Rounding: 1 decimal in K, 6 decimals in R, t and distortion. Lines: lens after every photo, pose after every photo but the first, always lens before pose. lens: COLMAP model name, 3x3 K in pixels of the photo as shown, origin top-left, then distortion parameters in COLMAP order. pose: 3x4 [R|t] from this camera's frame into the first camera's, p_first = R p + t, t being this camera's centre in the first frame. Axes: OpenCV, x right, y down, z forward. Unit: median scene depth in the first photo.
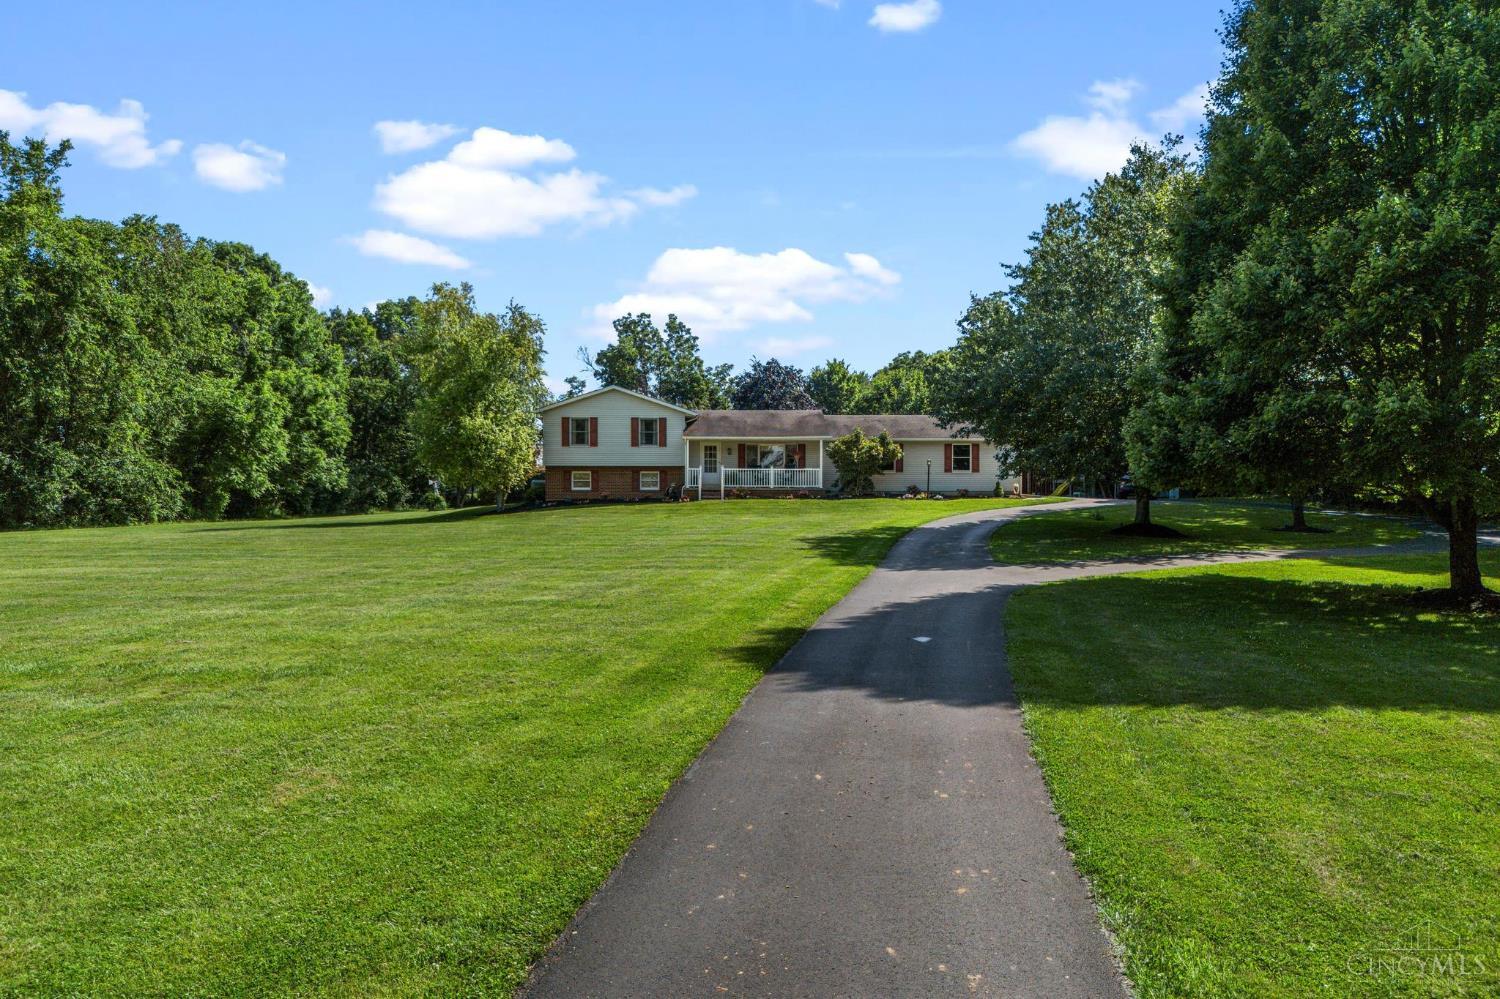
lens RADIAL K [[1123.2, 0, 749.4], [0, 1123.2, 510.3], [0, 0, 1]] dist [0.060564, -0.053376]
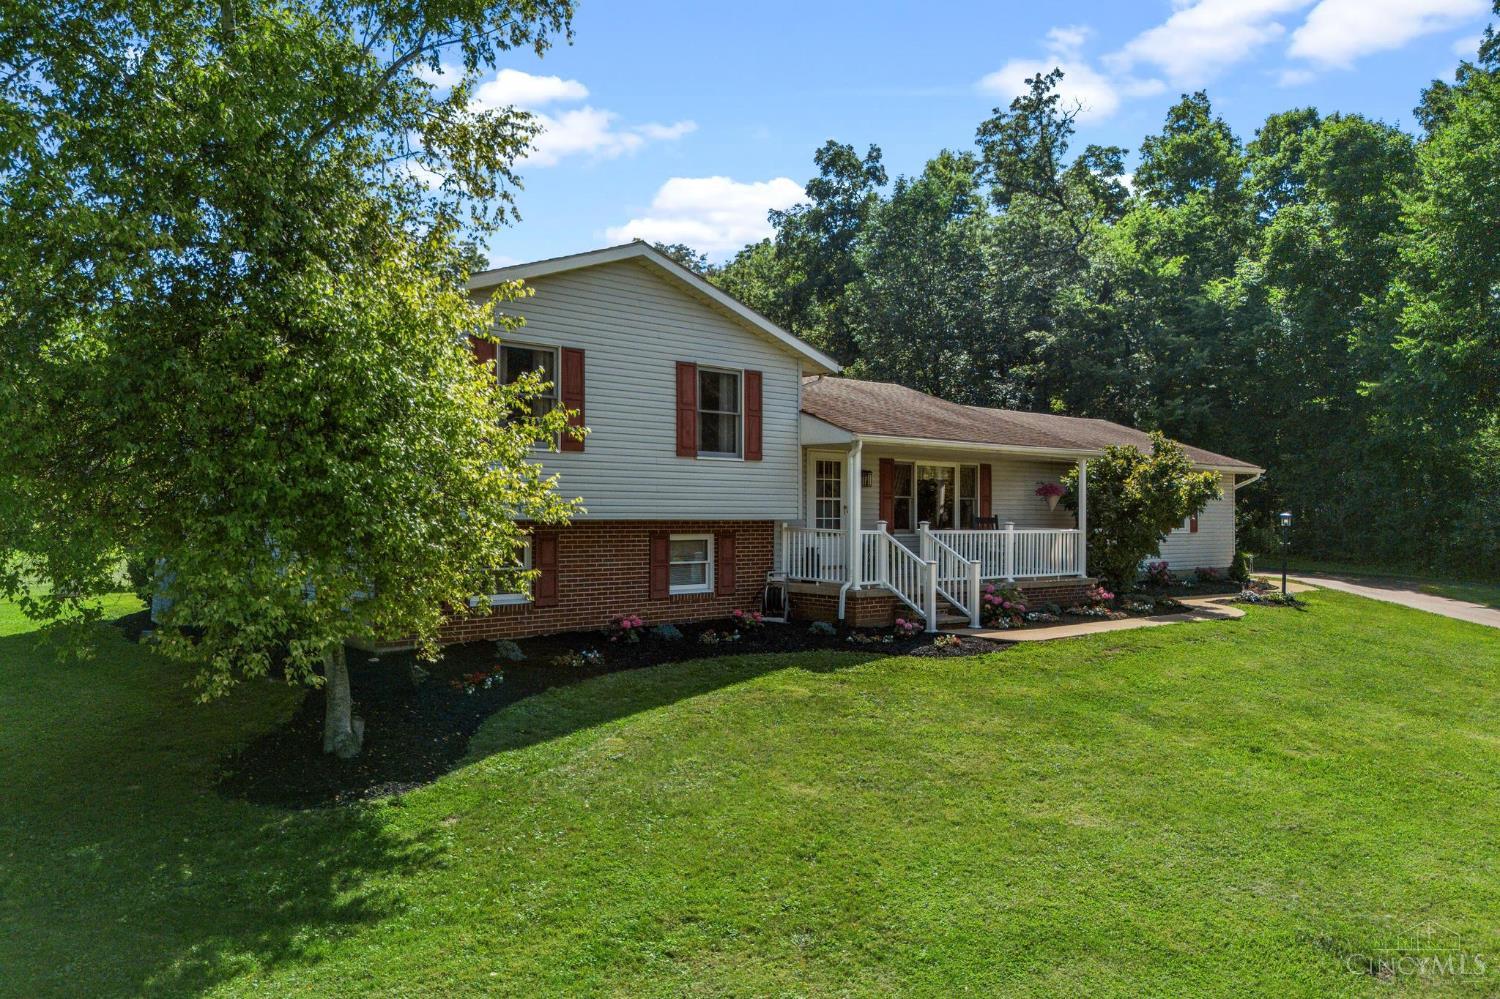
lens RADIAL K [[1169.3, 0, 758.7], [0, 1169.3, 504.5], [0, 0, 1]] dist [0.010301, -0.001870]
pose [[0.755070, 0.010602, 0.655558, -0.294036], [-0.009589, 0.999941, -0.005127, -0.041938], [-0.655574, -0.002415, 0.755127, 0.738236]]
